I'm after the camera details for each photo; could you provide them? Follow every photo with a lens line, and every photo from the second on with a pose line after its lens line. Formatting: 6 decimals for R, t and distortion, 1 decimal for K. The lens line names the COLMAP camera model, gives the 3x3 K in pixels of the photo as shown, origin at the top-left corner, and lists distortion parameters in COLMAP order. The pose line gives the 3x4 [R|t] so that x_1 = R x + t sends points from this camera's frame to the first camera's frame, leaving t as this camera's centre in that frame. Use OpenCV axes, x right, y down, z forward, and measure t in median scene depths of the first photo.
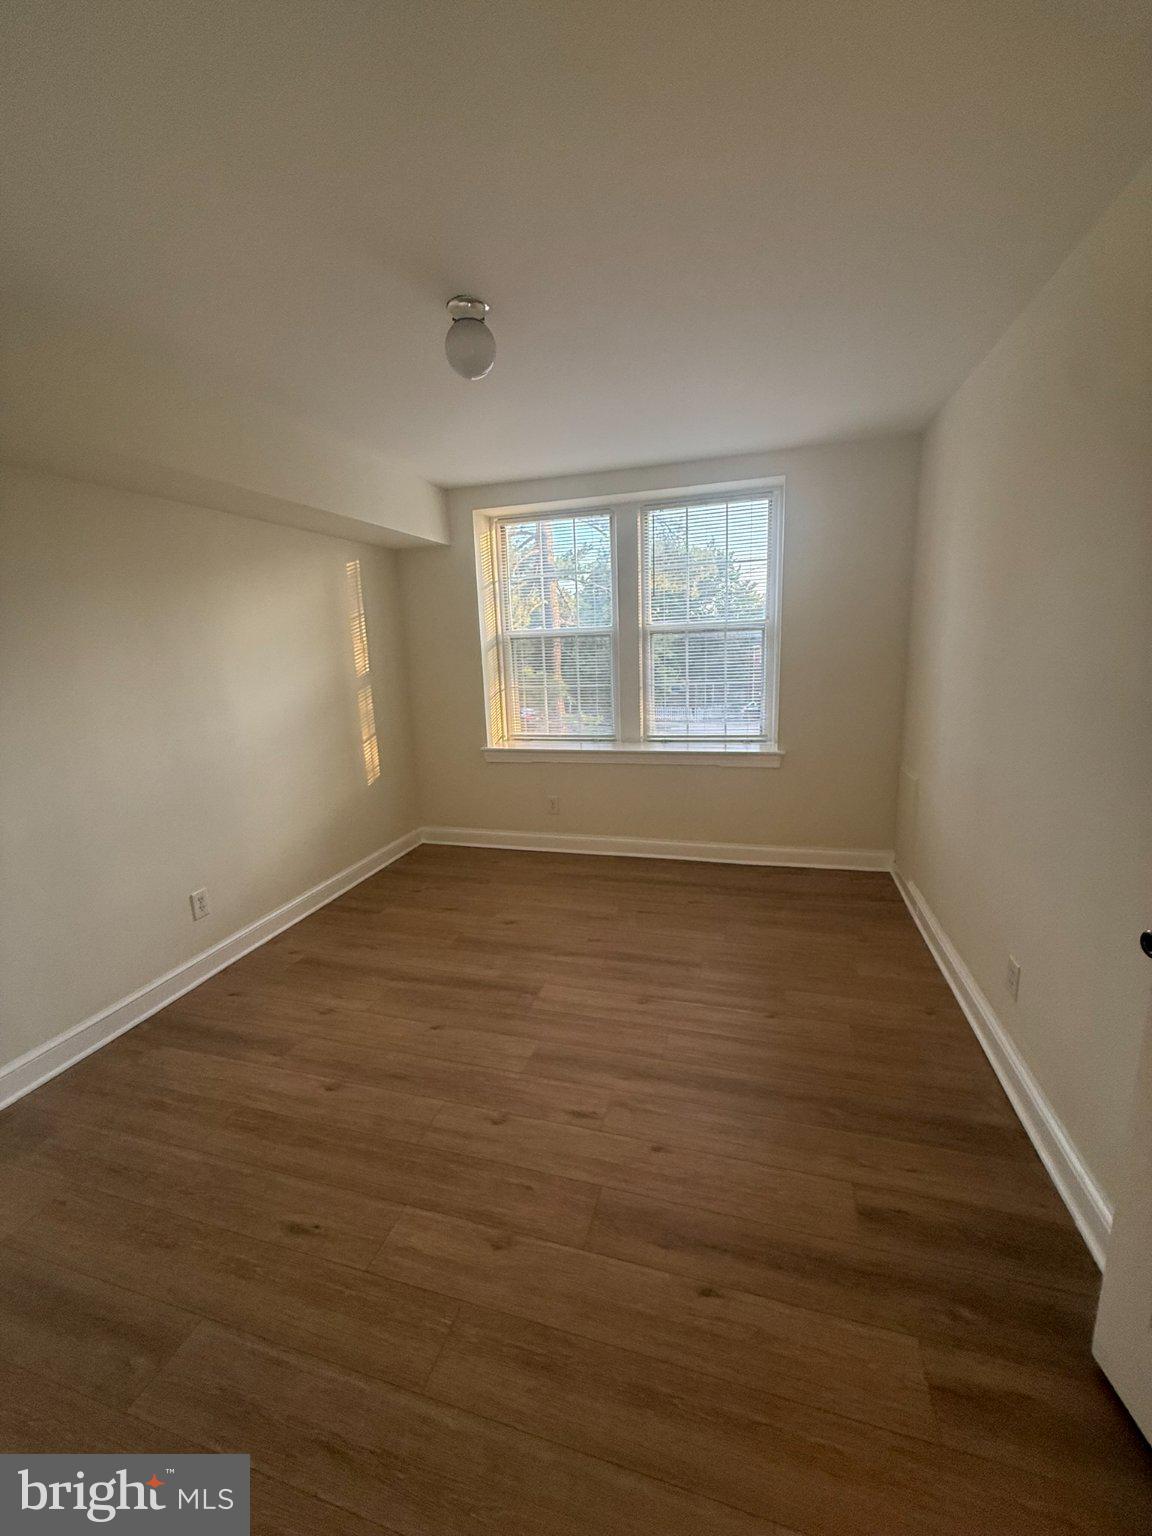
lens RADIAL K [[618.3, 0, 591.5], [0, 618.3, 758.7], [0, 0, 1]] dist [-0.004025, -0.000002]
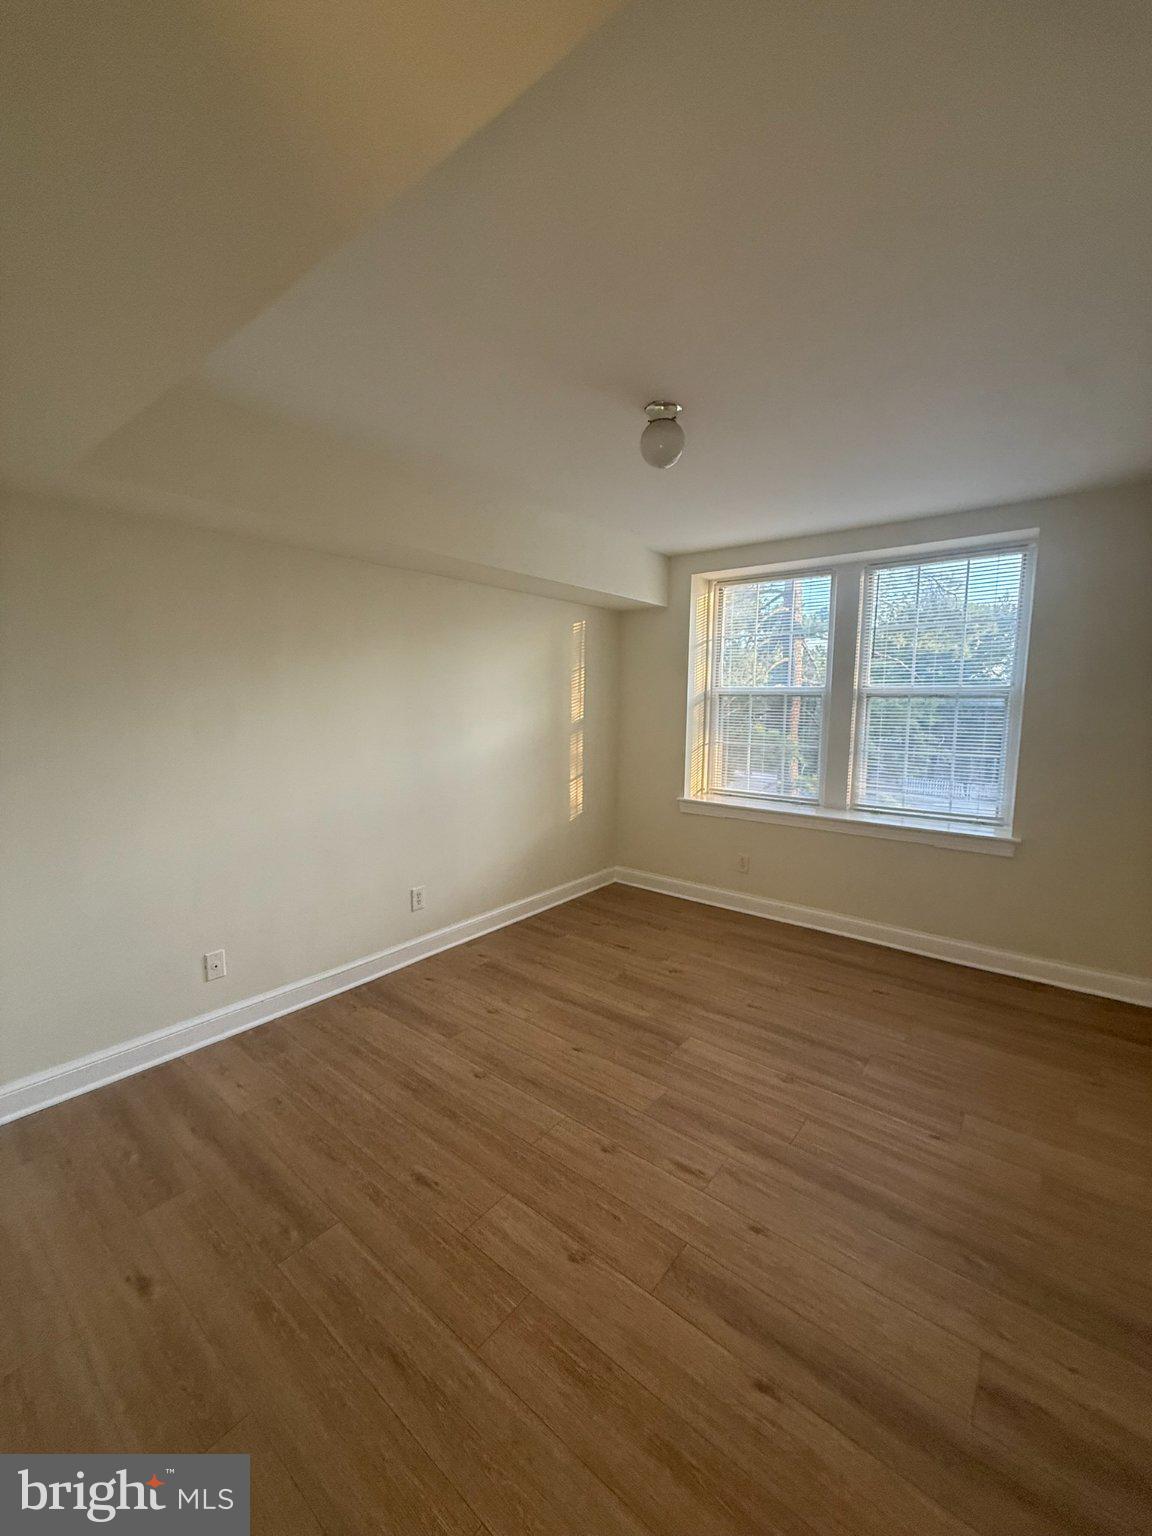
lens RADIAL K [[618.3, 0, 583.4], [0, 618.3, 756.5], [0, 0, 1]] dist [-0.004025, -0.000002]
pose [[0.923478, 0.081545, -0.374885, 0.104986], [-0.114729, 0.991133, -0.067028, 0.002291], [0.366095, 0.104909, 0.924645, -0.036097]]
